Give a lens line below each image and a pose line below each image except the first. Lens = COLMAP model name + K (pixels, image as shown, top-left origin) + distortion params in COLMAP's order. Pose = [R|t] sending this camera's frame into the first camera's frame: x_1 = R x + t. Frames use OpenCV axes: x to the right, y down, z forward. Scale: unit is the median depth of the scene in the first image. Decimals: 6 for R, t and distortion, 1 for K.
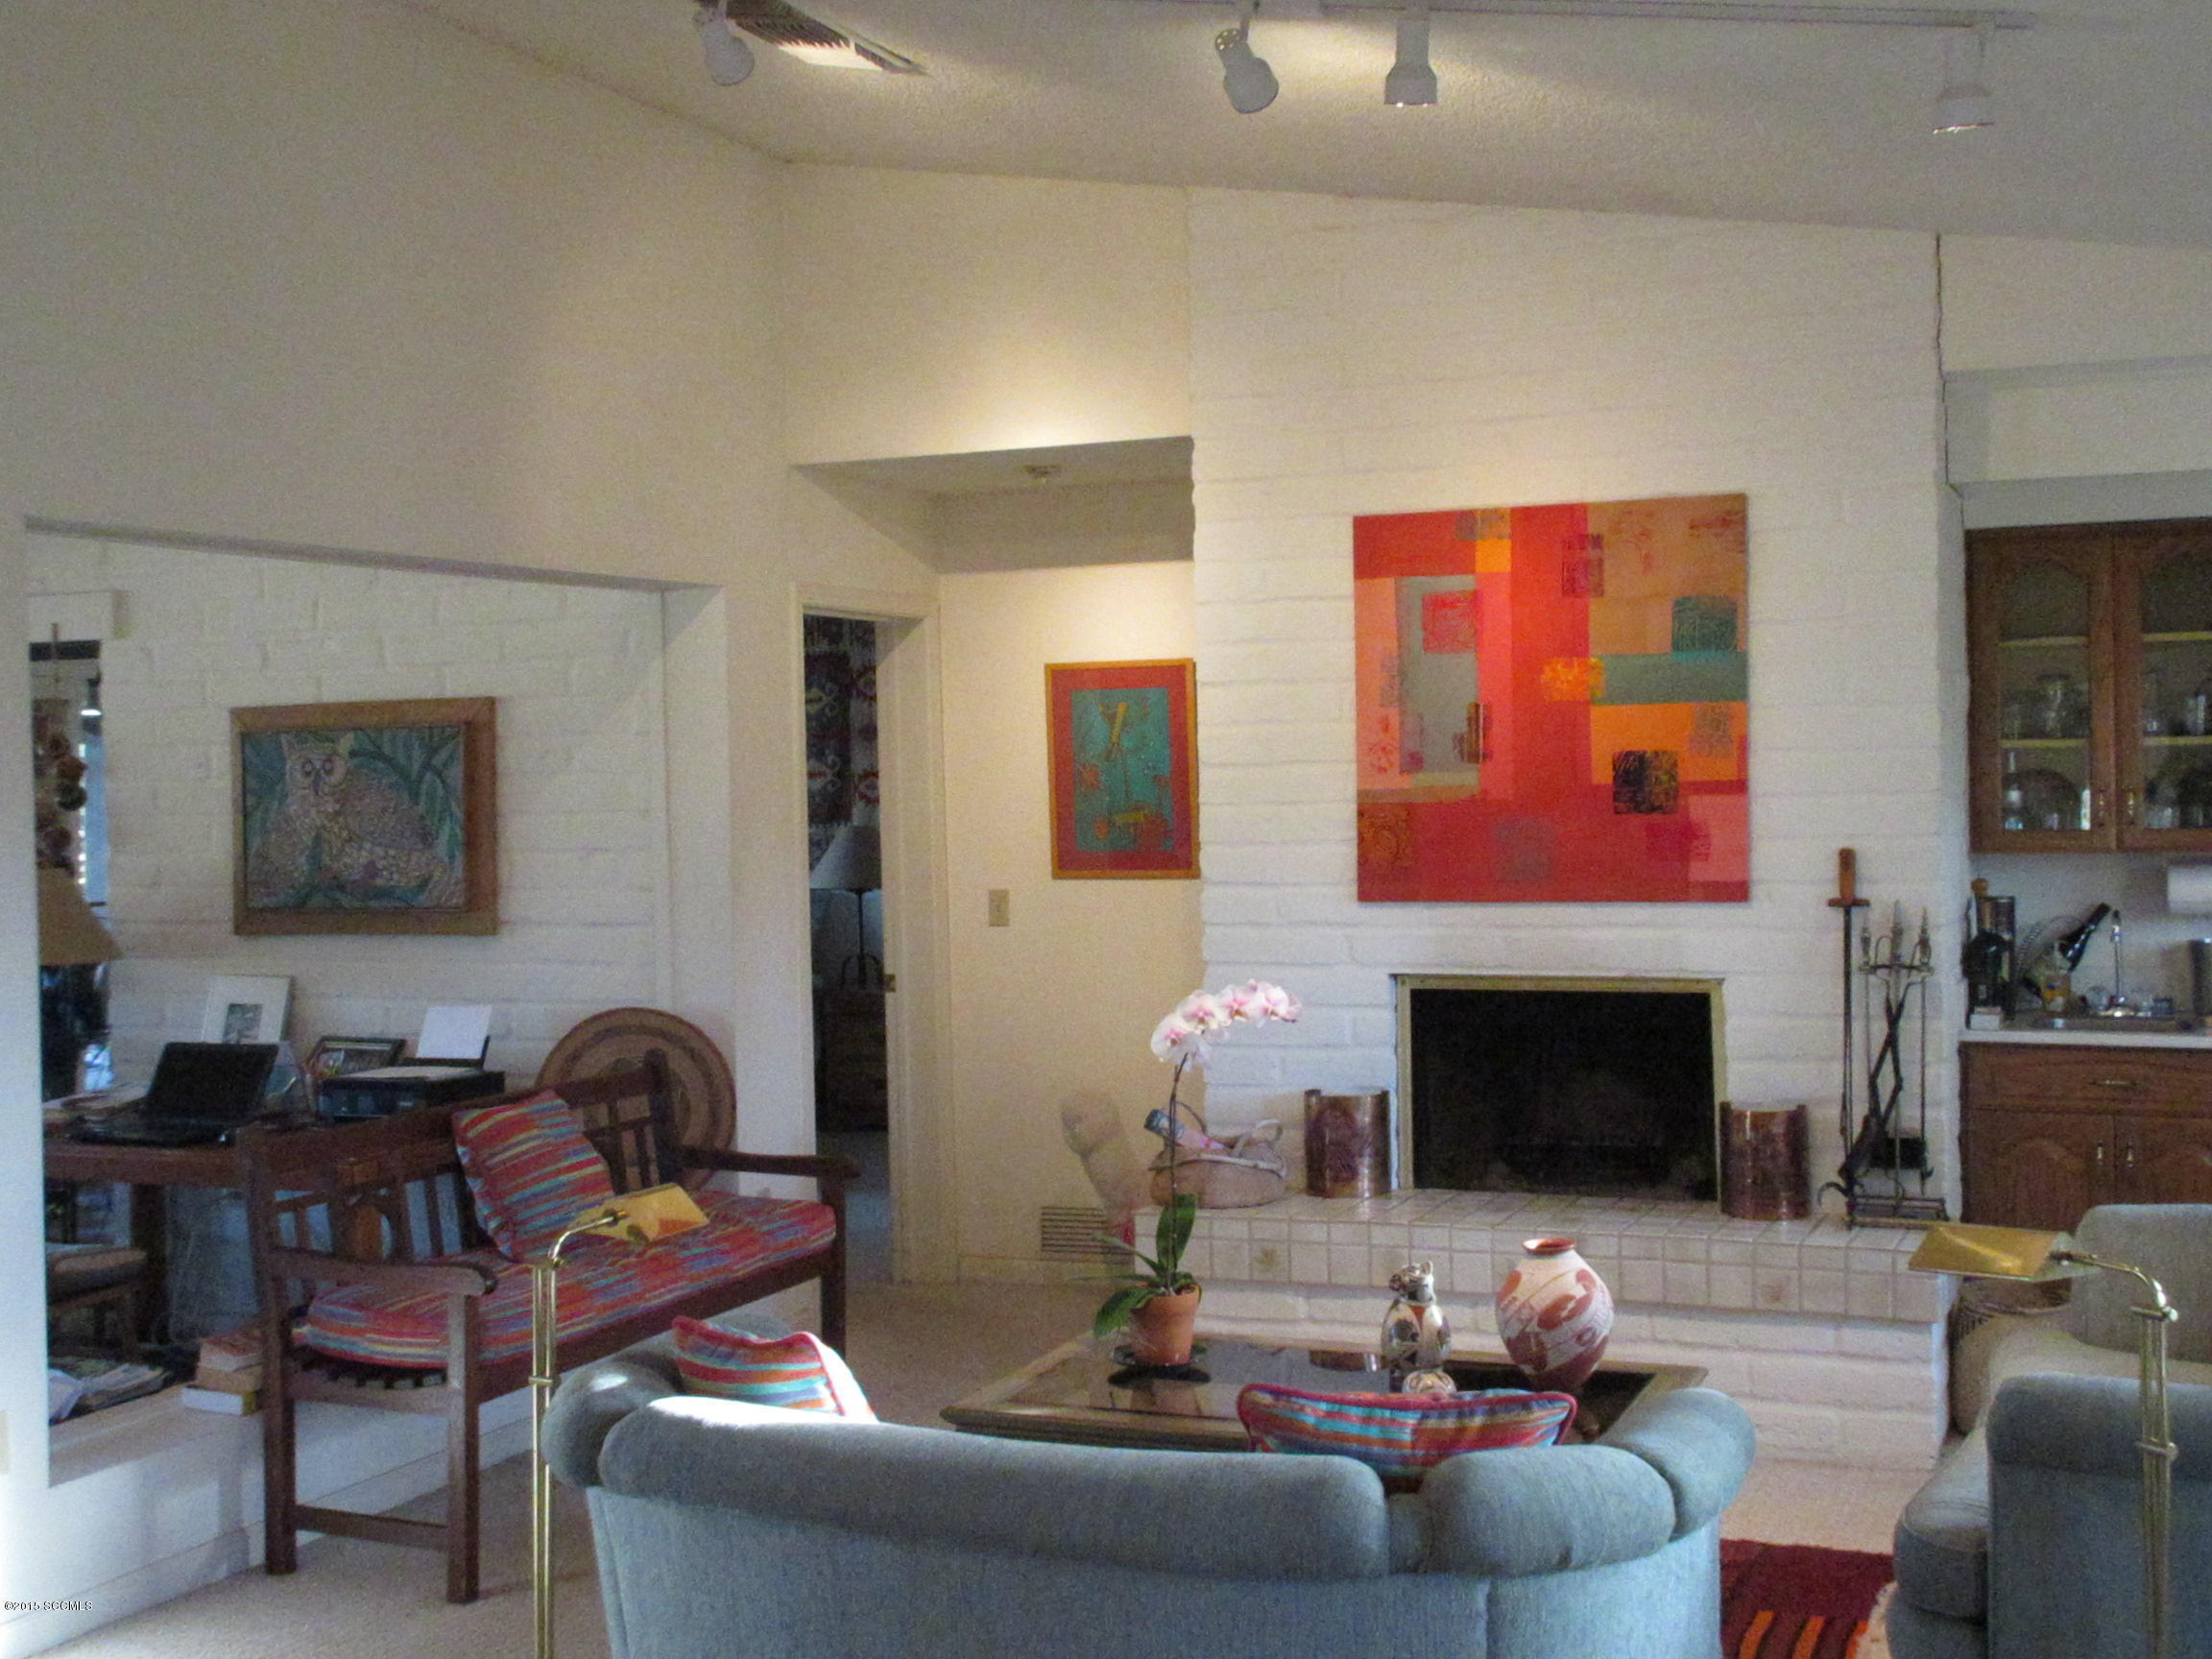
lens RADIAL K [[2625.1, 0, 1088.4], [0, 2625.1, 830.9], [0, 0, 1]] dist [0.015350, 0.000000]
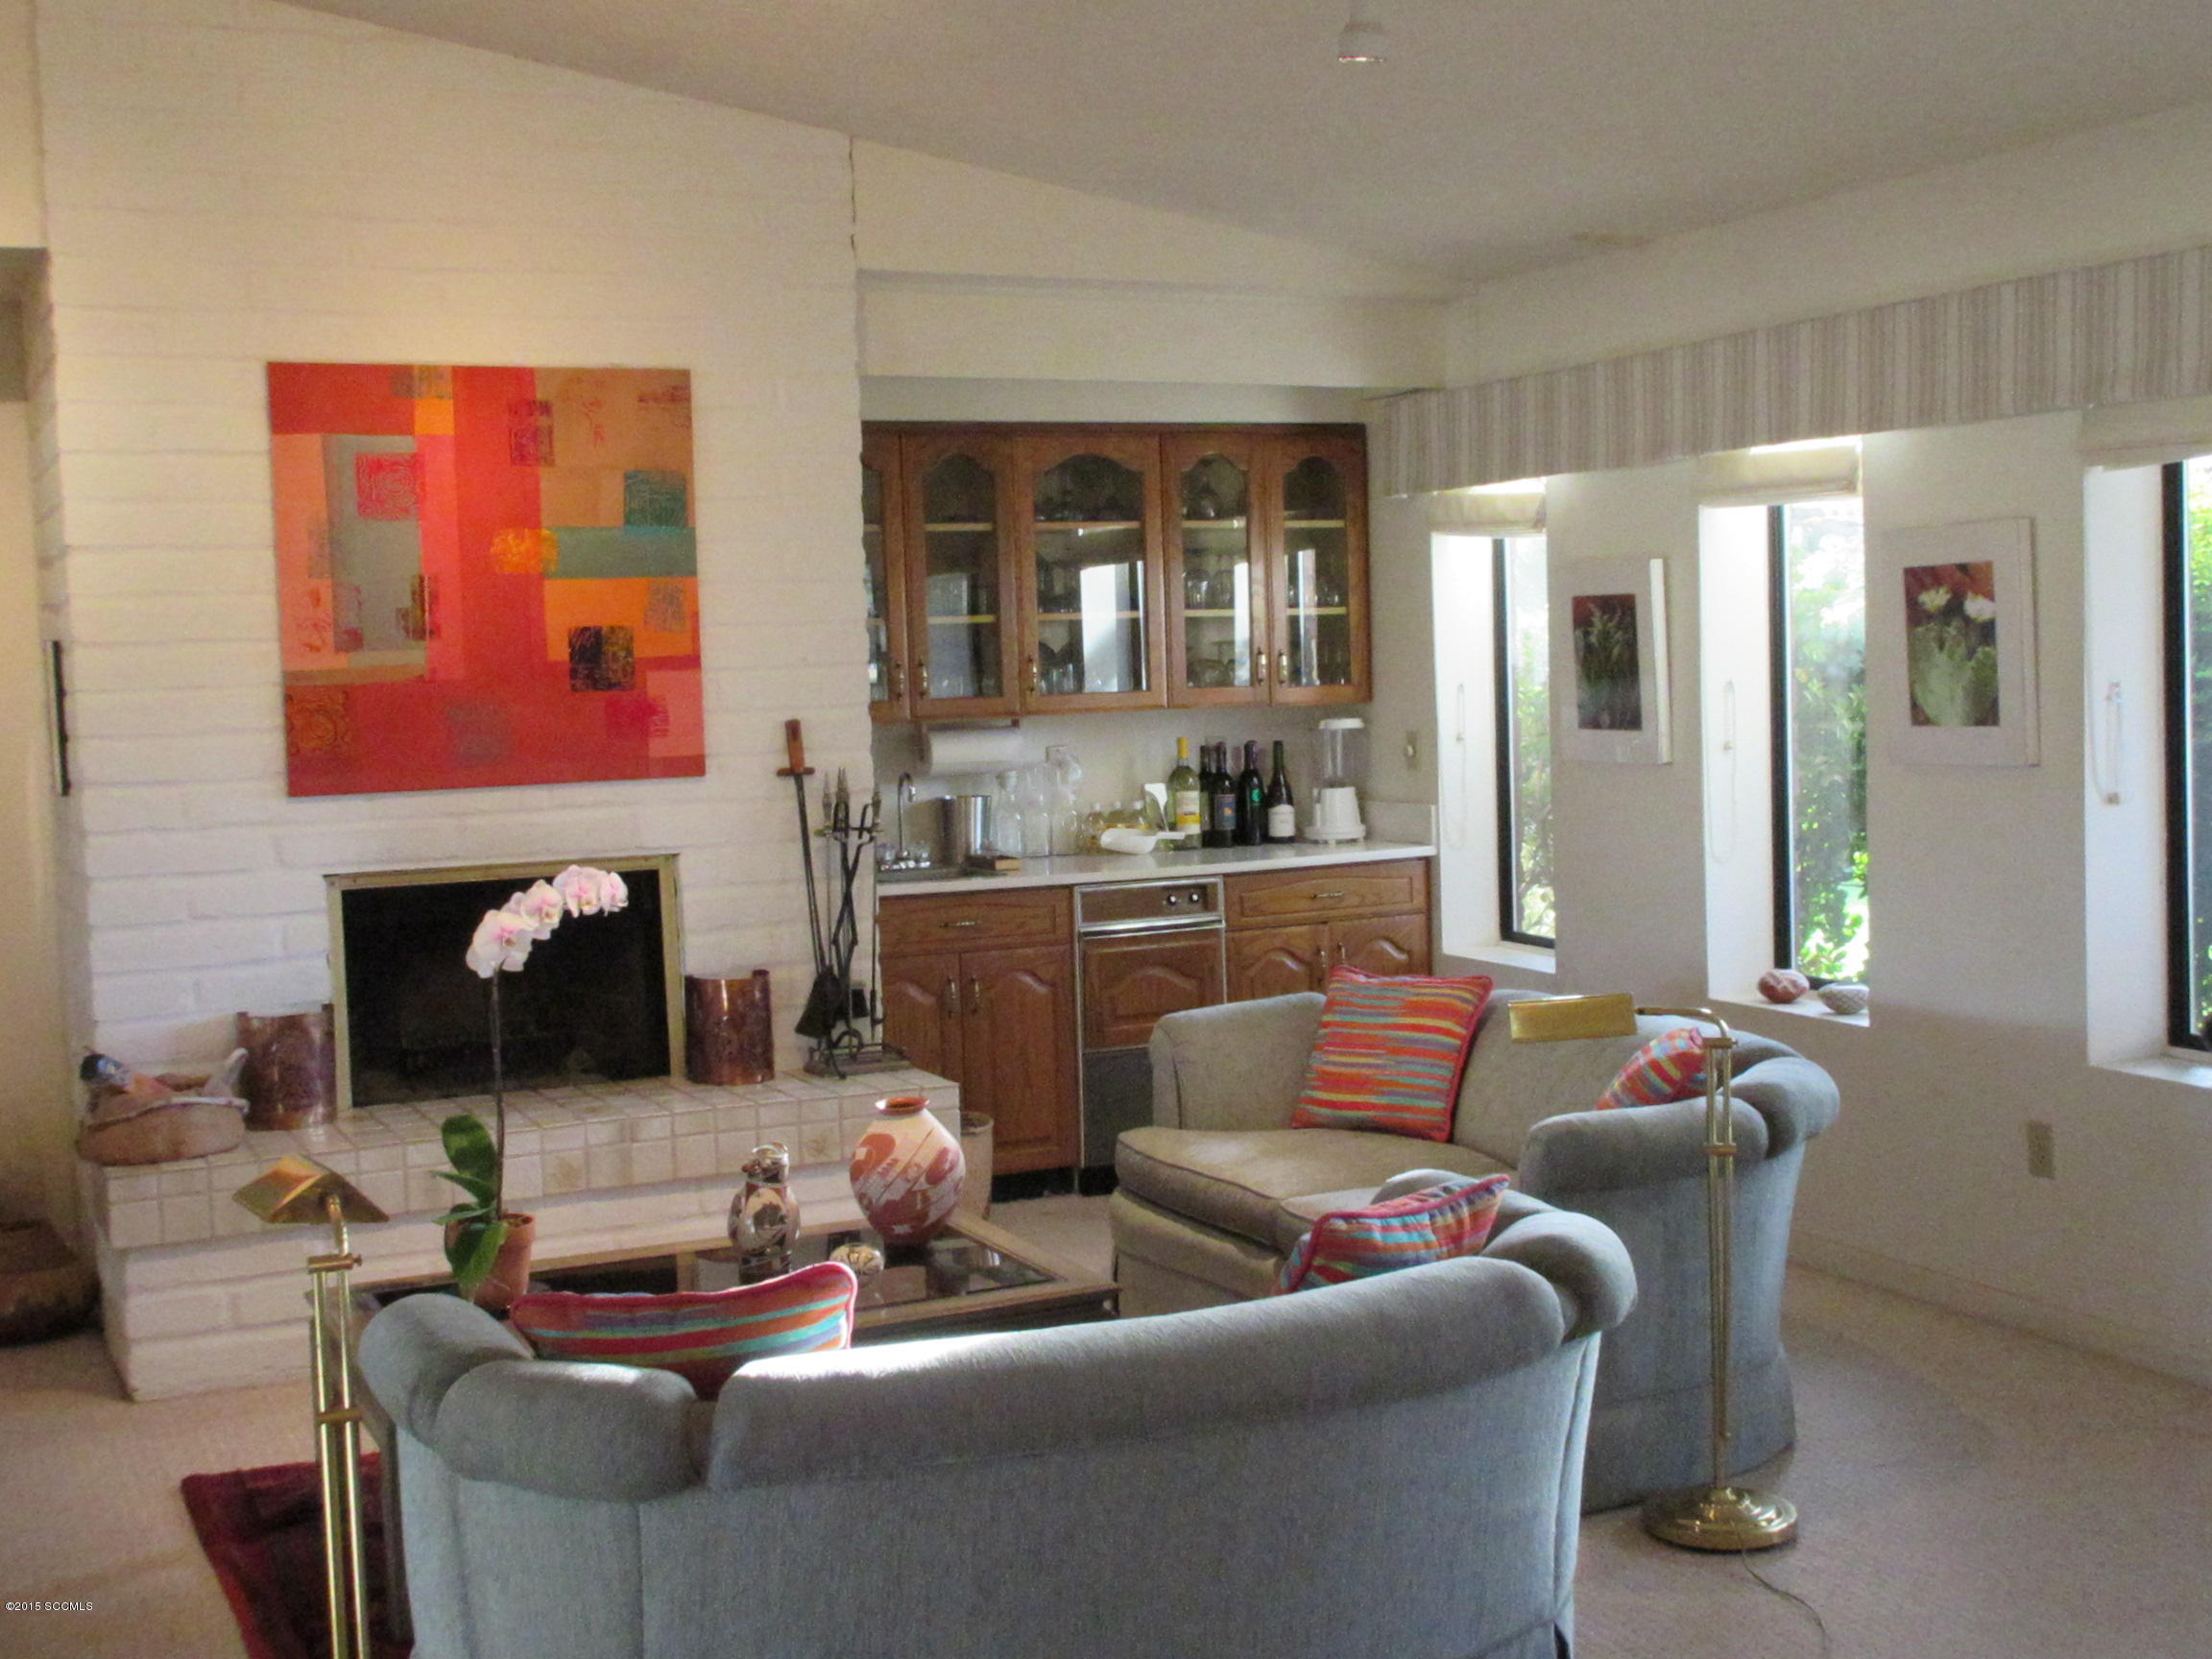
lens RADIAL K [[2625.1, 0, 1089.9], [0, 2625.1, 821.8], [0, 0, 1]] dist [0.015350, 0.000000]
pose [[0.670385, -0.052441, 0.740158, -0.392329], [0.032896, 0.998619, 0.040957, 0.008063], [-0.741284, -0.003109, 0.671184, 0.206451]]
